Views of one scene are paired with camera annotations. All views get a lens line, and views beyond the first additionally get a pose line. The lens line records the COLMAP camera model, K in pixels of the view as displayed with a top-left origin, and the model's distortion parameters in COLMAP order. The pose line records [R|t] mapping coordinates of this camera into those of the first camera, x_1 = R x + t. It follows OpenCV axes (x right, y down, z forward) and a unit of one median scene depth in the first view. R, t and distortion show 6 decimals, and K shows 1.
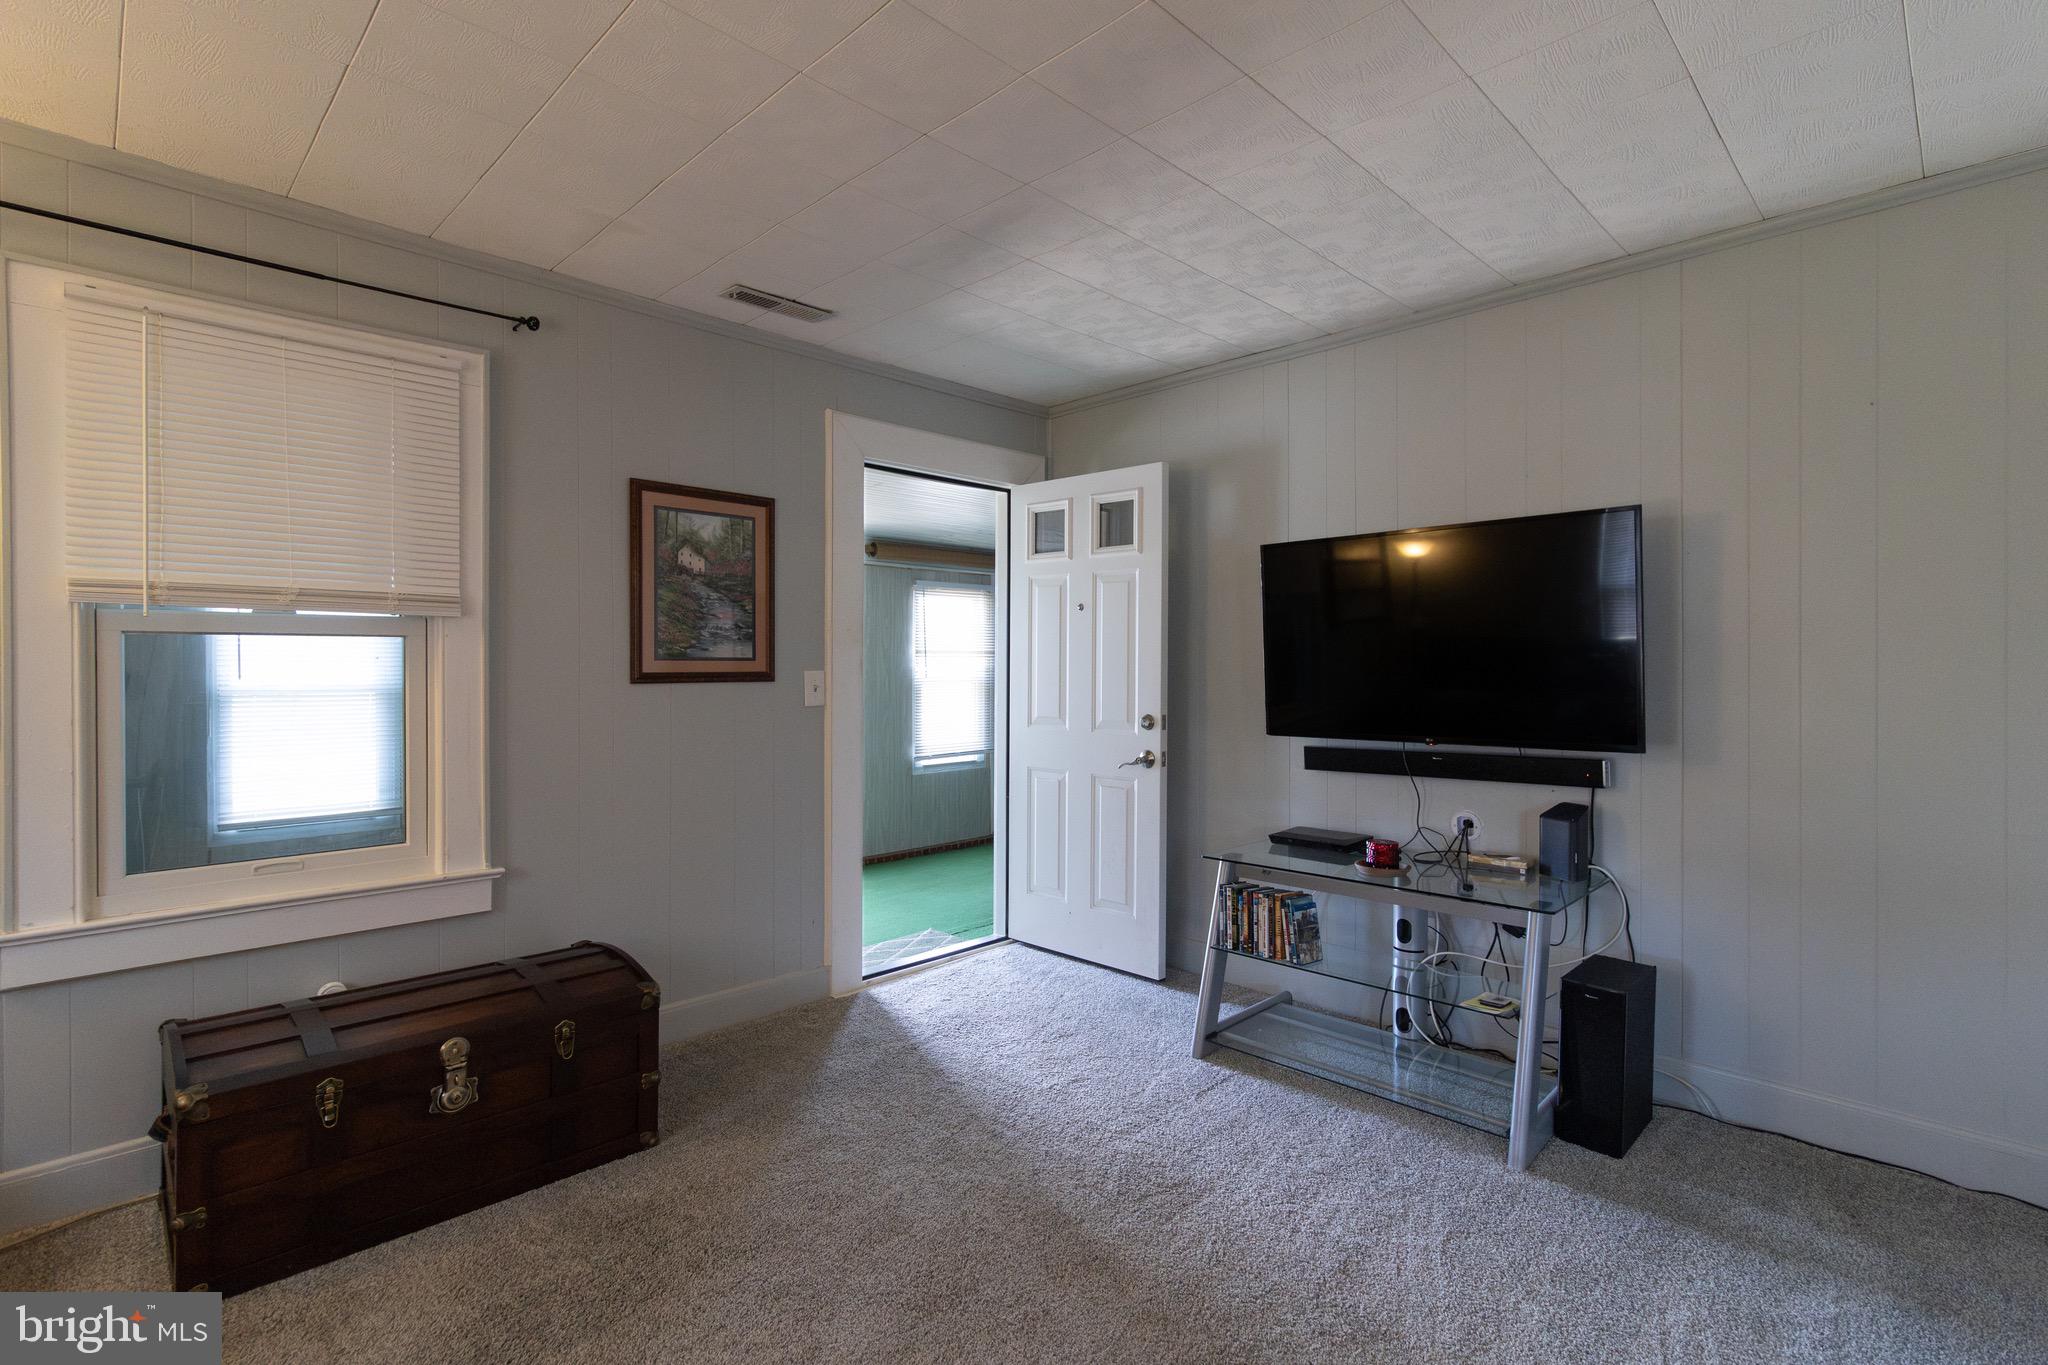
lens RADIAL K [[959.4, 0, 1038.0], [0, 959.4, 674.9], [0, 0, 1]] dist [0.002119, 0.000794]
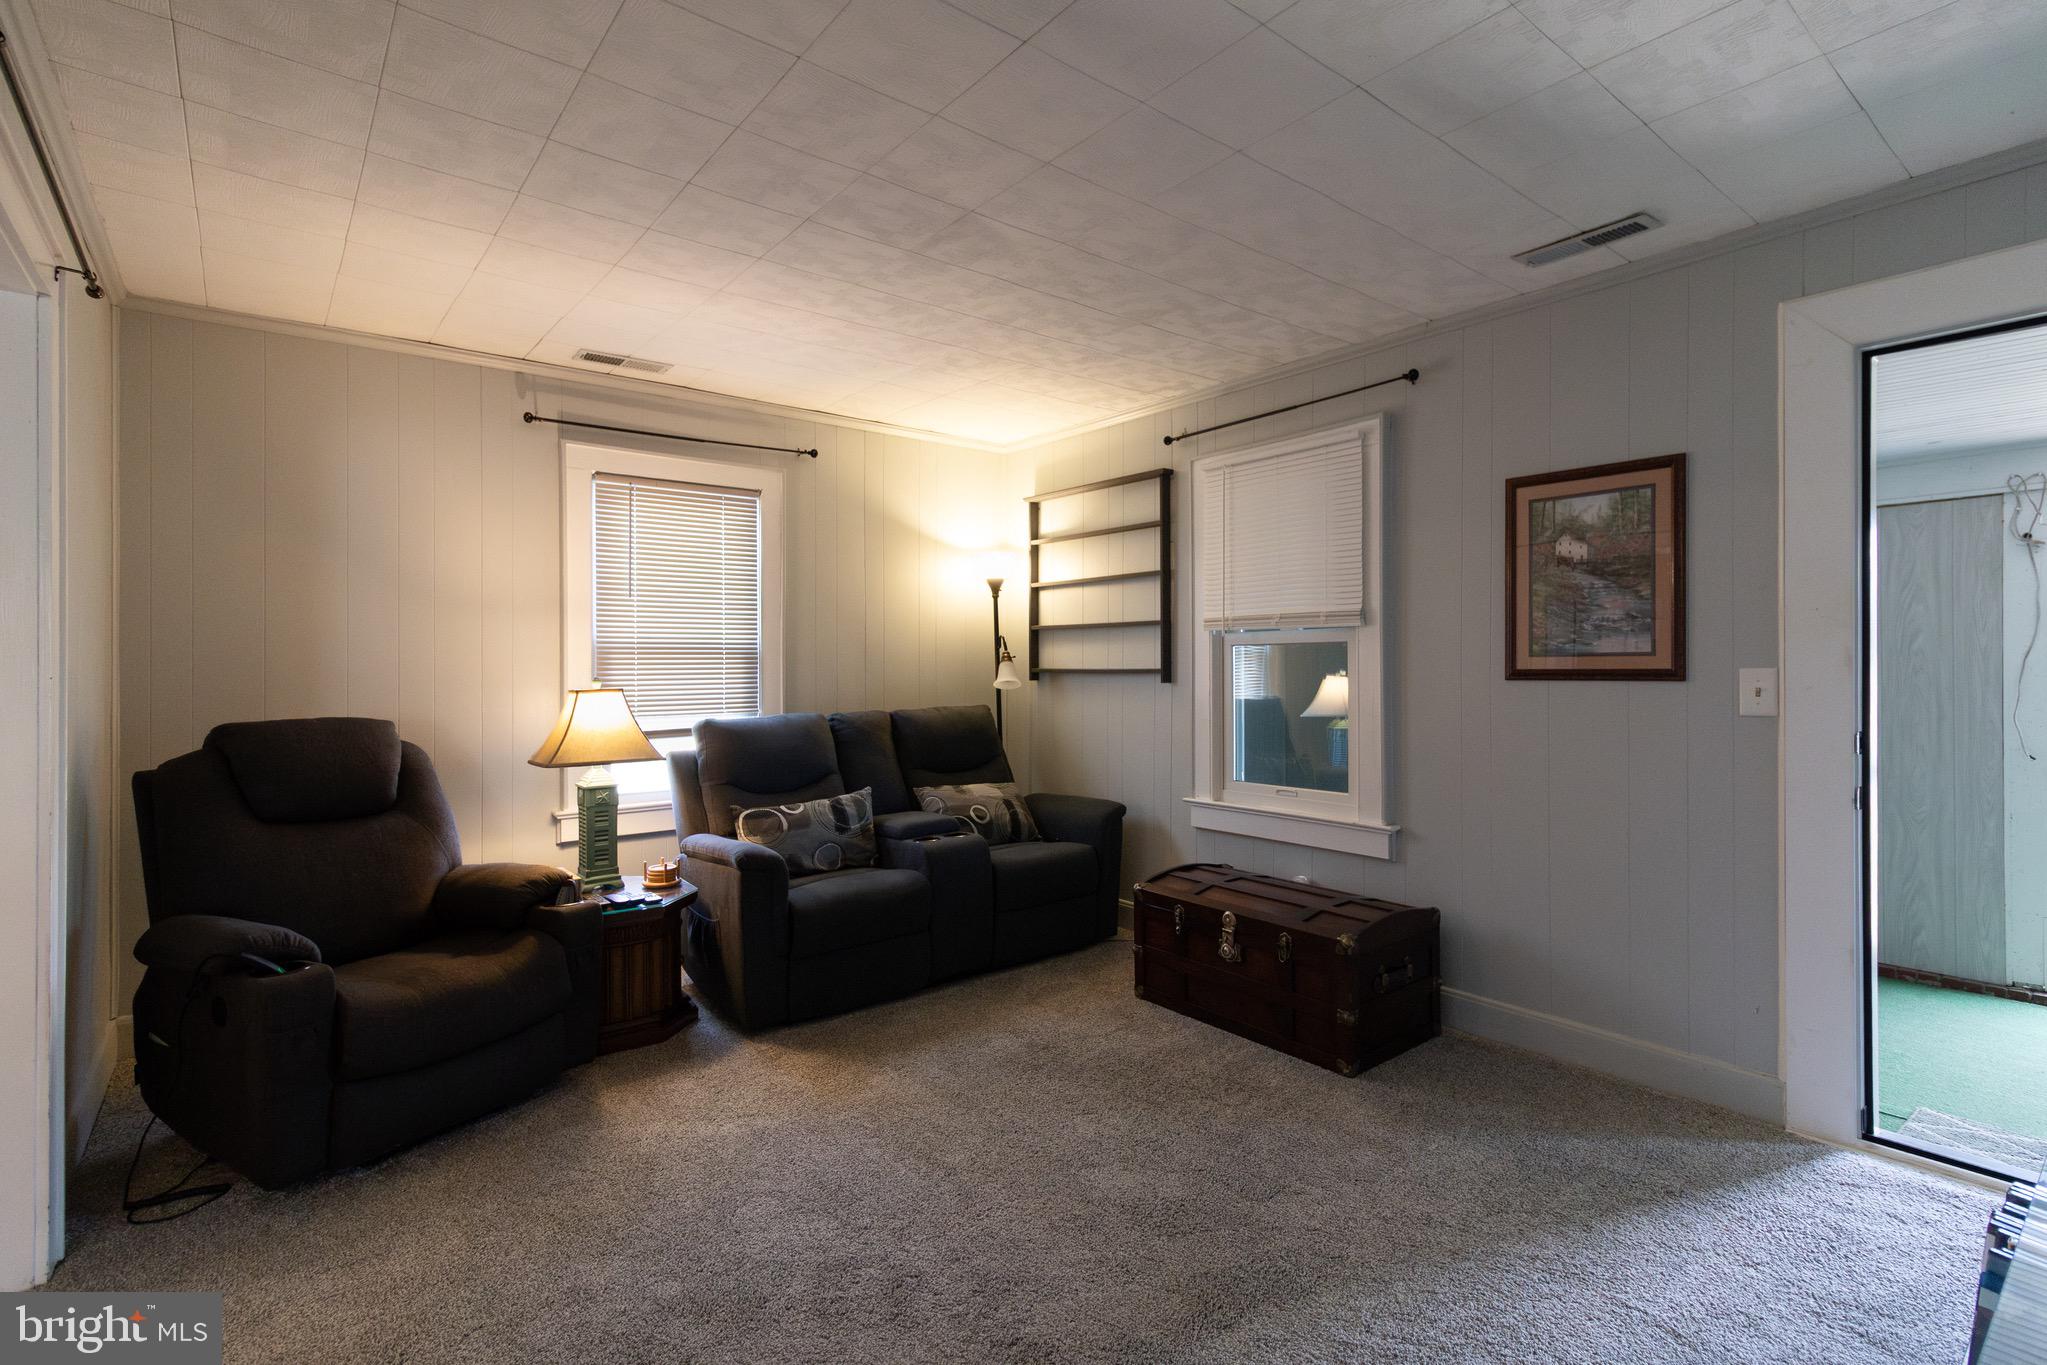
lens RADIAL K [[958.9, 0, 1040.4], [0, 958.9, 674.0], [0, 0, 1]] dist [0.002119, 0.000794]
pose [[-0.109121, 0.003153, -0.994023, 0.622923], [-0.009840, 0.999943, 0.004252, 0.003015], [0.993980, 0.010246, -0.109084, 0.595148]]
